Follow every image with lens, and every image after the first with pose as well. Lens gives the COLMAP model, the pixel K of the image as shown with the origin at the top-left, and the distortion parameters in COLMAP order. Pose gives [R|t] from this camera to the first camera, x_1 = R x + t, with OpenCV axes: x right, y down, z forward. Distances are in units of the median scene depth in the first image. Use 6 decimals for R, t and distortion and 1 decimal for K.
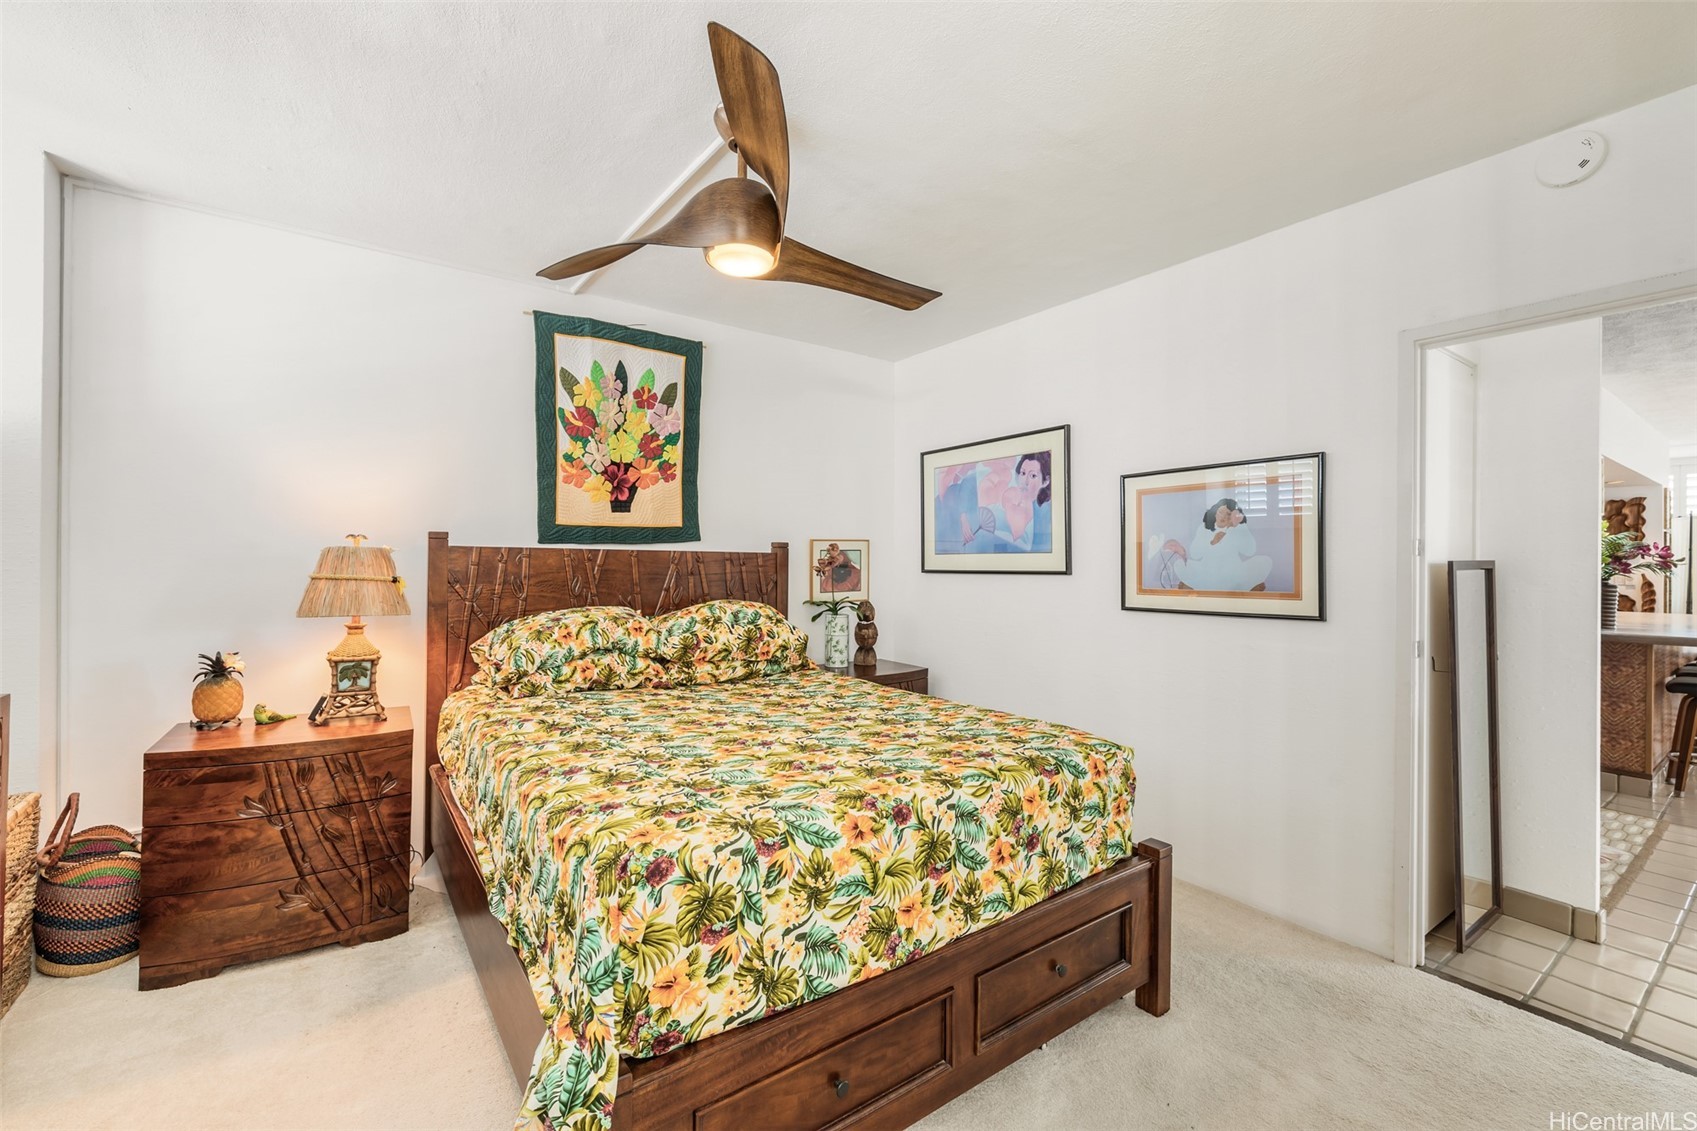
lens RADIAL K [[688.9, 0, 846.0], [0, 688.9, 564.5], [0, 0, 1]] dist [-0.009683, -0.000114]
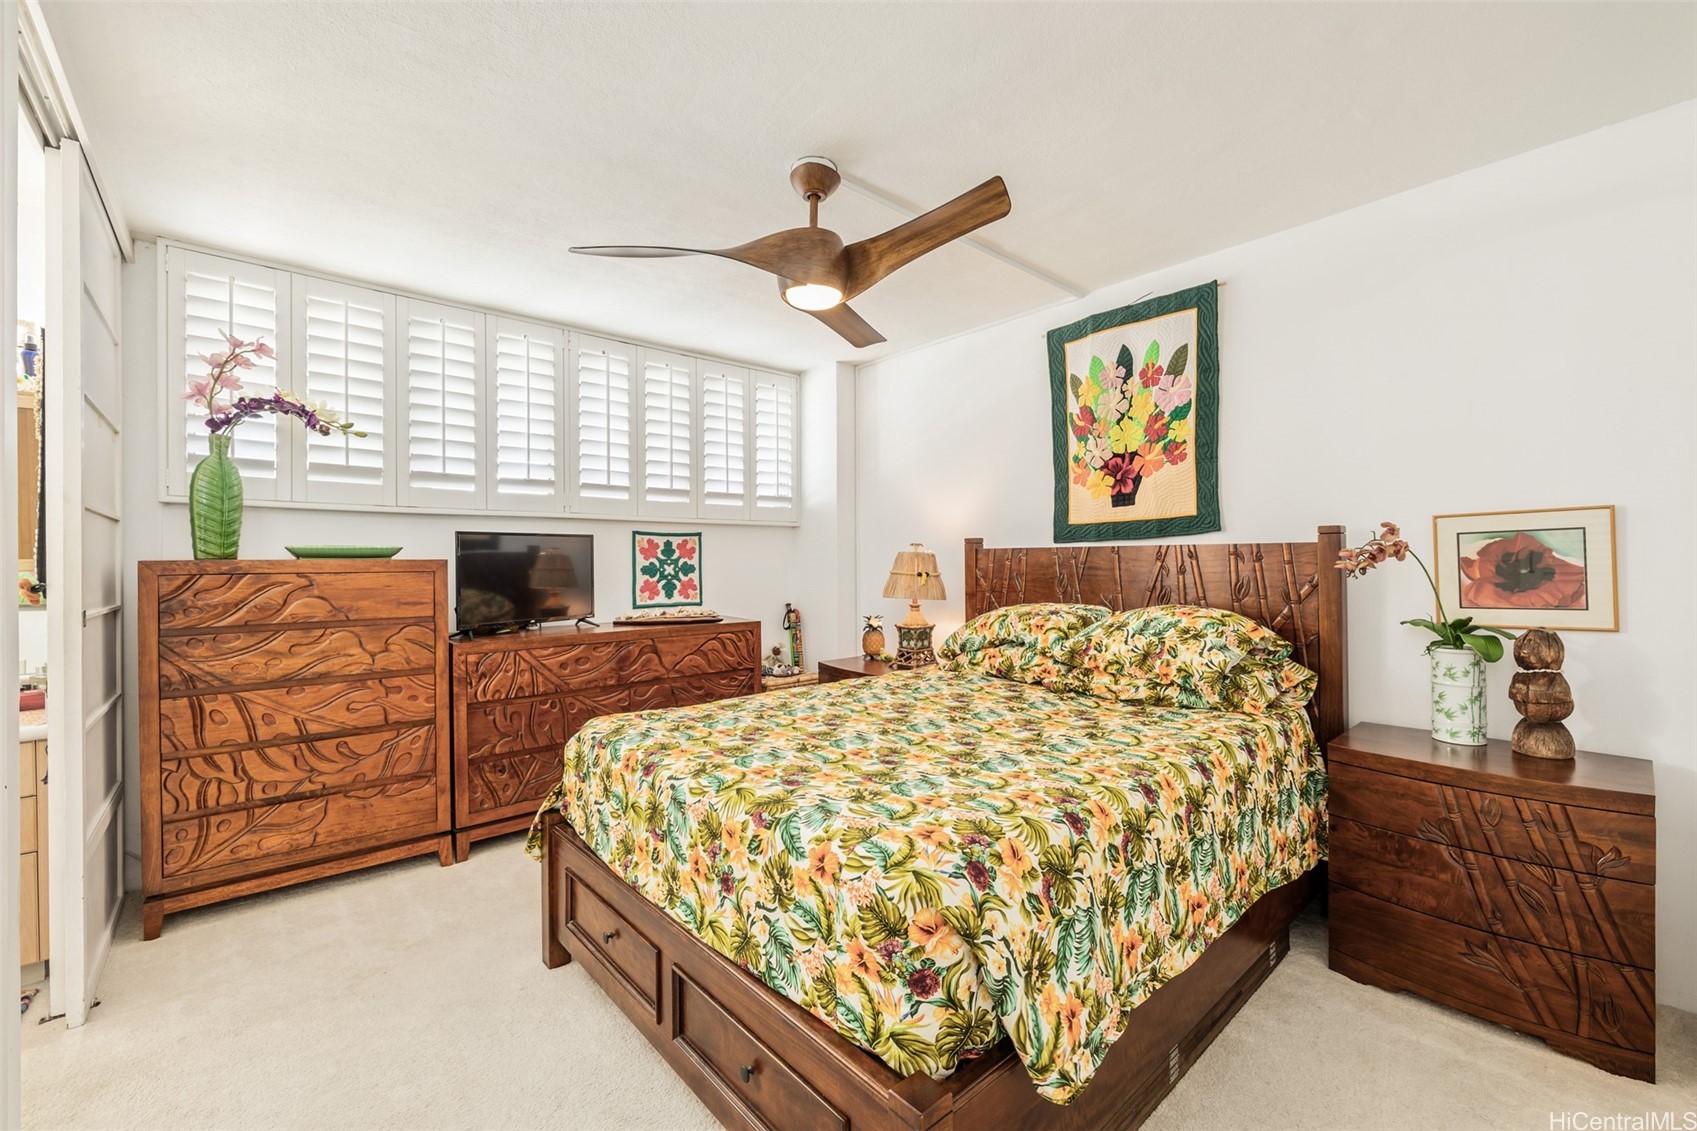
lens RADIAL K [[688.9, 0, 846.0], [0, 688.9, 564.5], [0, 0, 1]] dist [-0.009683, -0.000114]
pose [[0.113582, -0.007055, -0.993504, 0.583672], [0.004806, 0.999967, -0.006551, 0.008232], [0.993517, -0.004031, 0.113612, 0.539871]]
